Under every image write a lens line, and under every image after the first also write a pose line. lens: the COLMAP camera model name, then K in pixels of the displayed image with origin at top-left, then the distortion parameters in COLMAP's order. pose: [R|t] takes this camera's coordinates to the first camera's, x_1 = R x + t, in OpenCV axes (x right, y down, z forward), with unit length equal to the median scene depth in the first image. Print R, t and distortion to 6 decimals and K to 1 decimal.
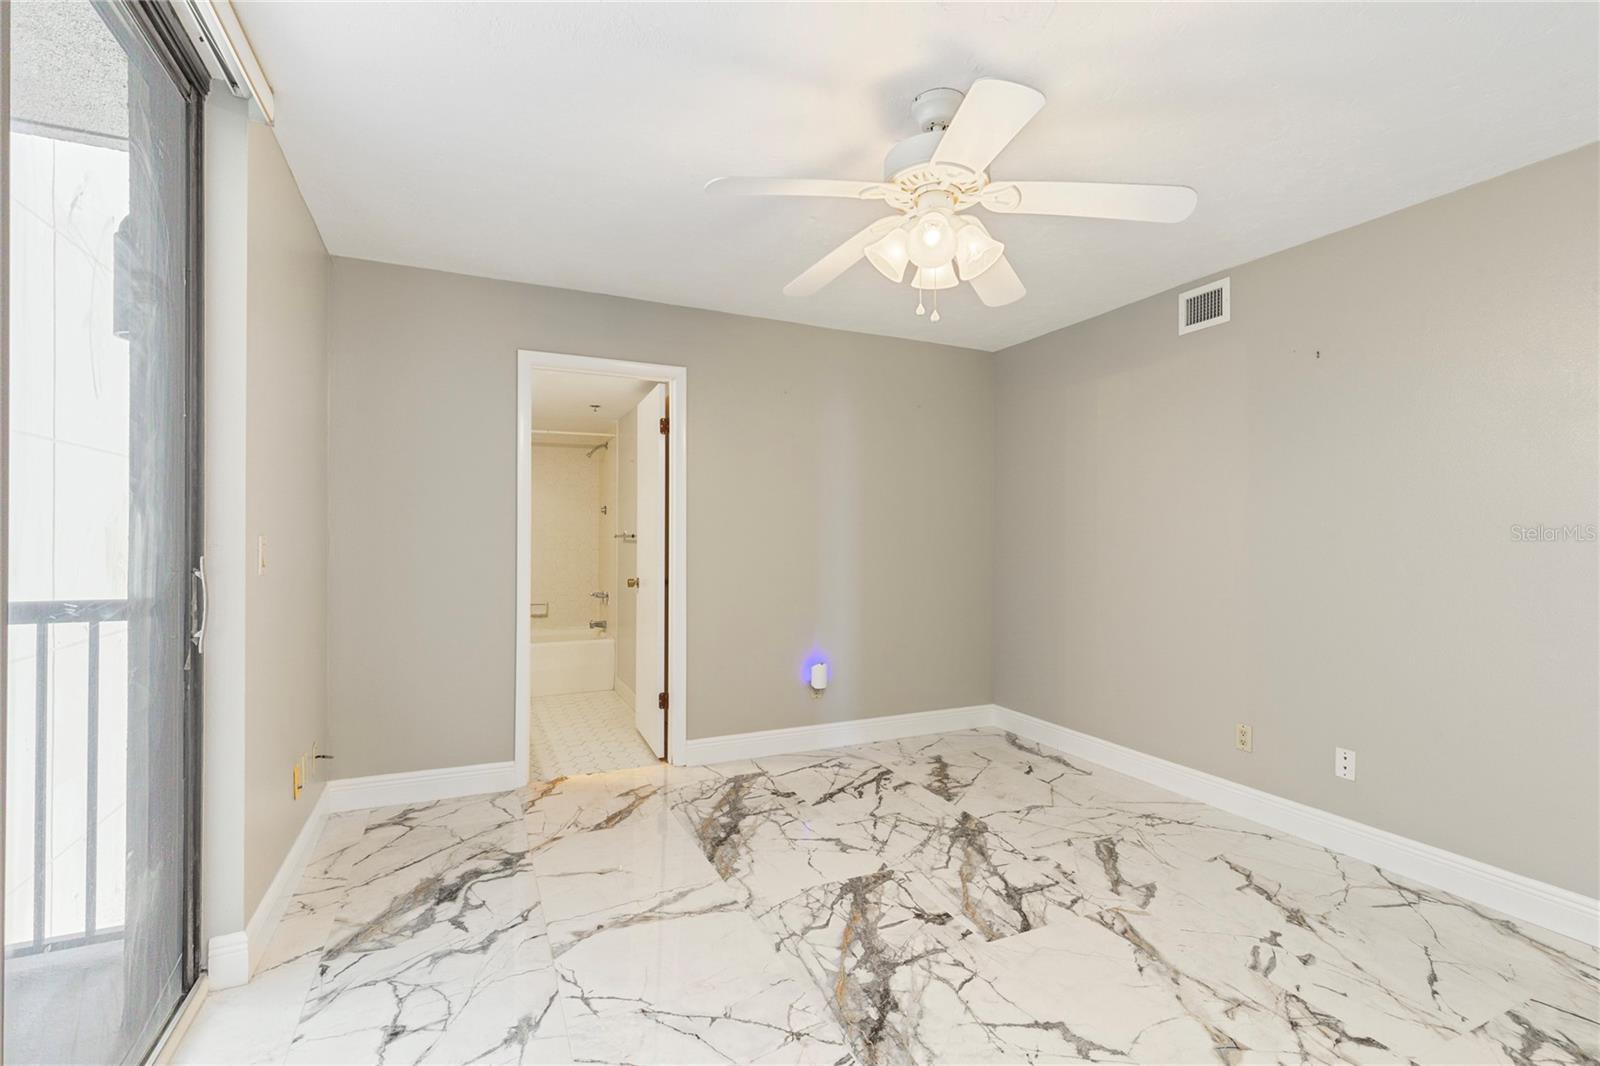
lens RADIAL K [[729.2, 0, 790.1], [0, 729.2, 538.8], [0, 0, 1]] dist [0.010640, -0.003410]
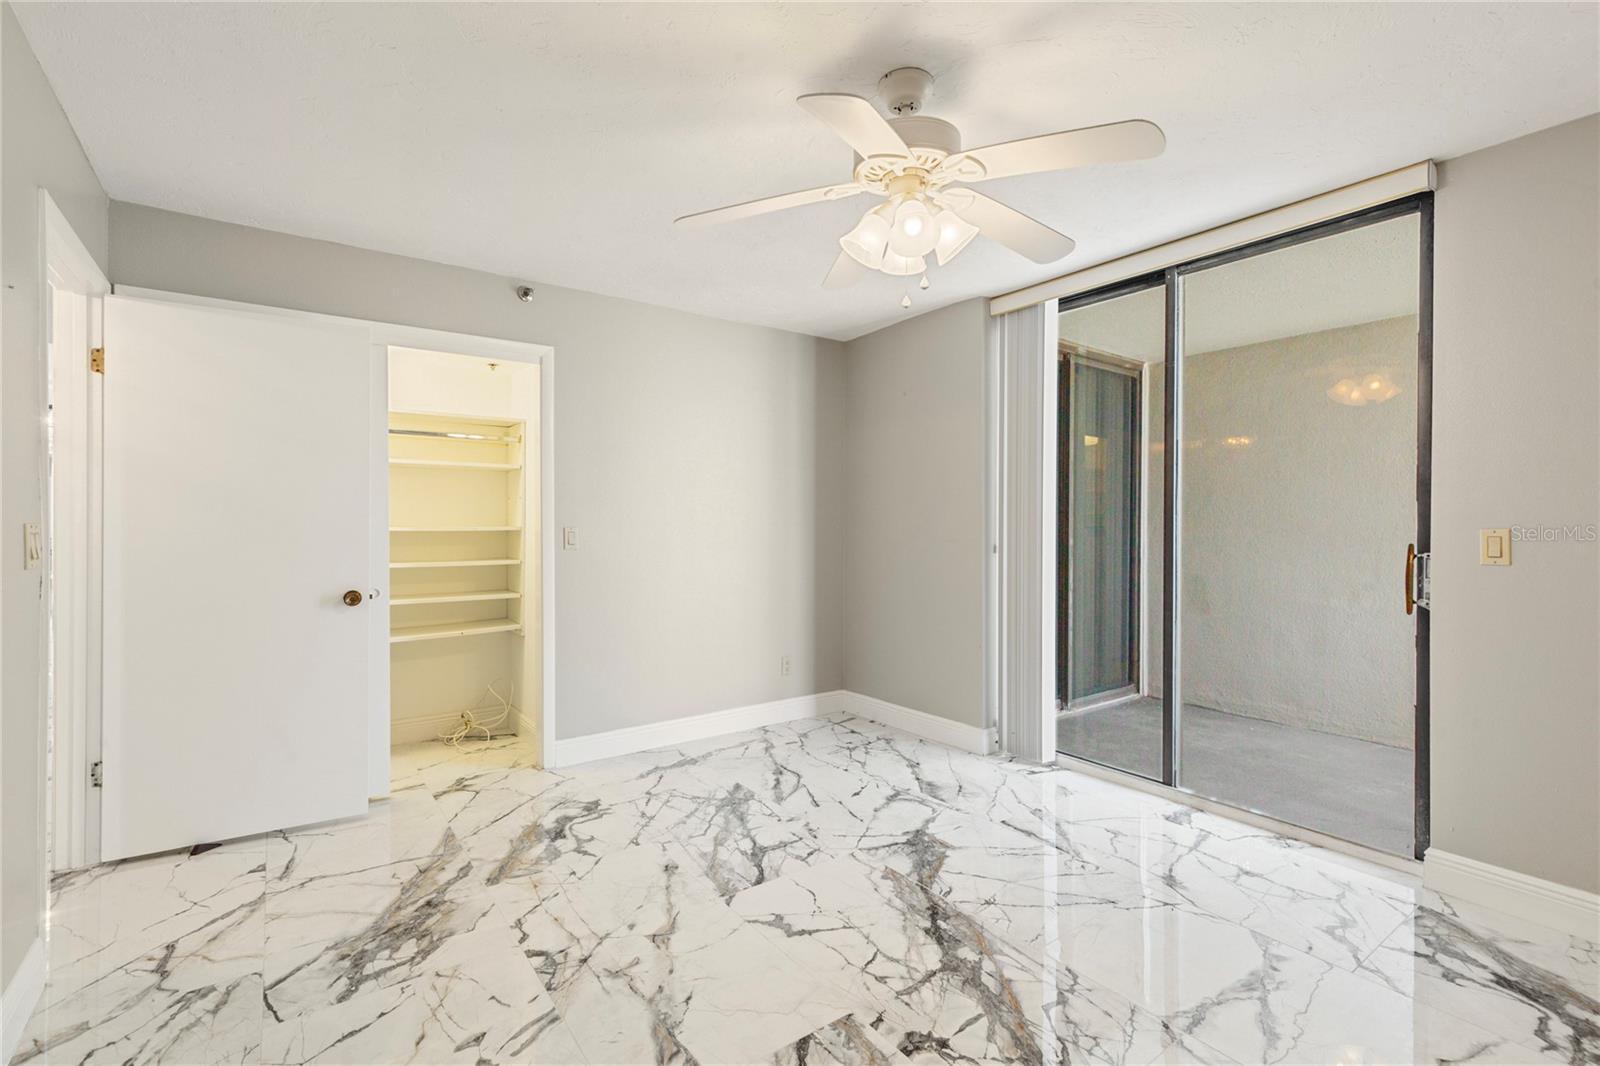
lens RADIAL K [[729.2, 0, 802.6], [0, 729.2, 522.0], [0, 0, 1]] dist [0.010640, -0.003410]
pose [[-0.977599, -0.008284, -0.210313, 0.412314], [-0.009707, 0.999936, 0.005732, -0.007340], [0.210252, 0.007645, -0.977617, 1.470247]]
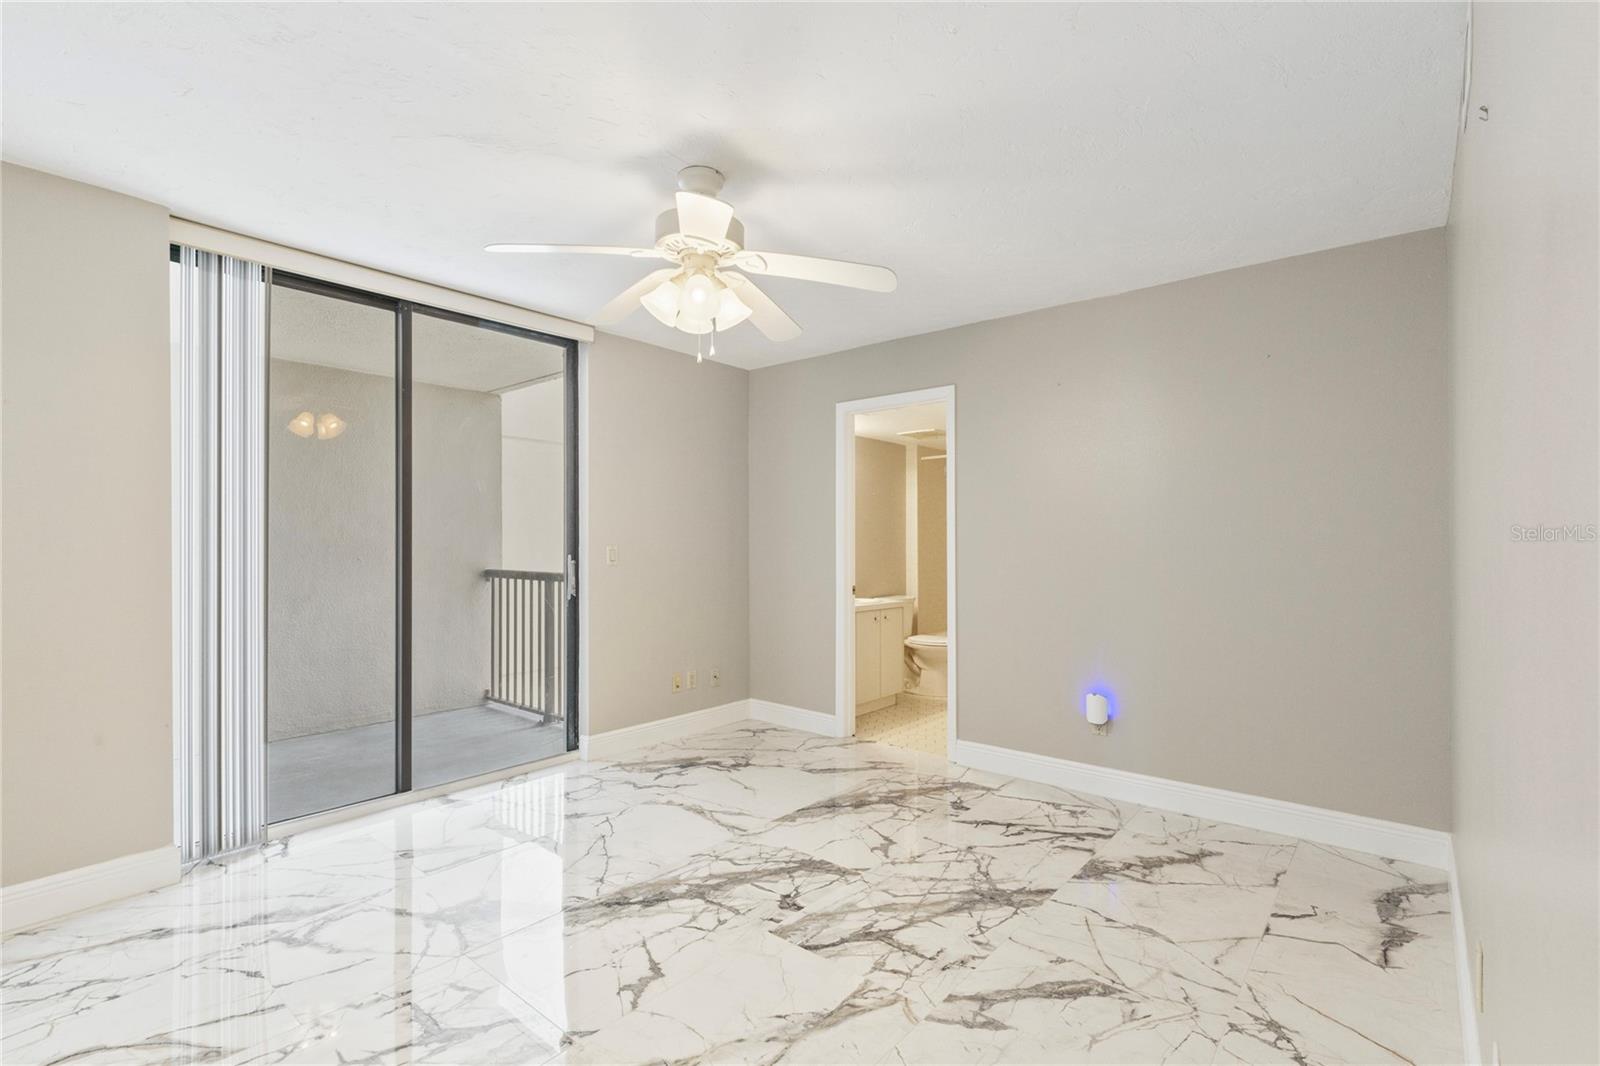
lens RADIAL K [[729.2, 0, 792.2], [0, 729.2, 545.4], [0, 0, 1]] dist [0.010640, -0.003410]
pose [[0.424235, -0.000873, -0.905552, 1.011755], [-0.002933, 0.999993, -0.002338, -0.000060], [0.905547, 0.003648, 0.424230, 0.479028]]
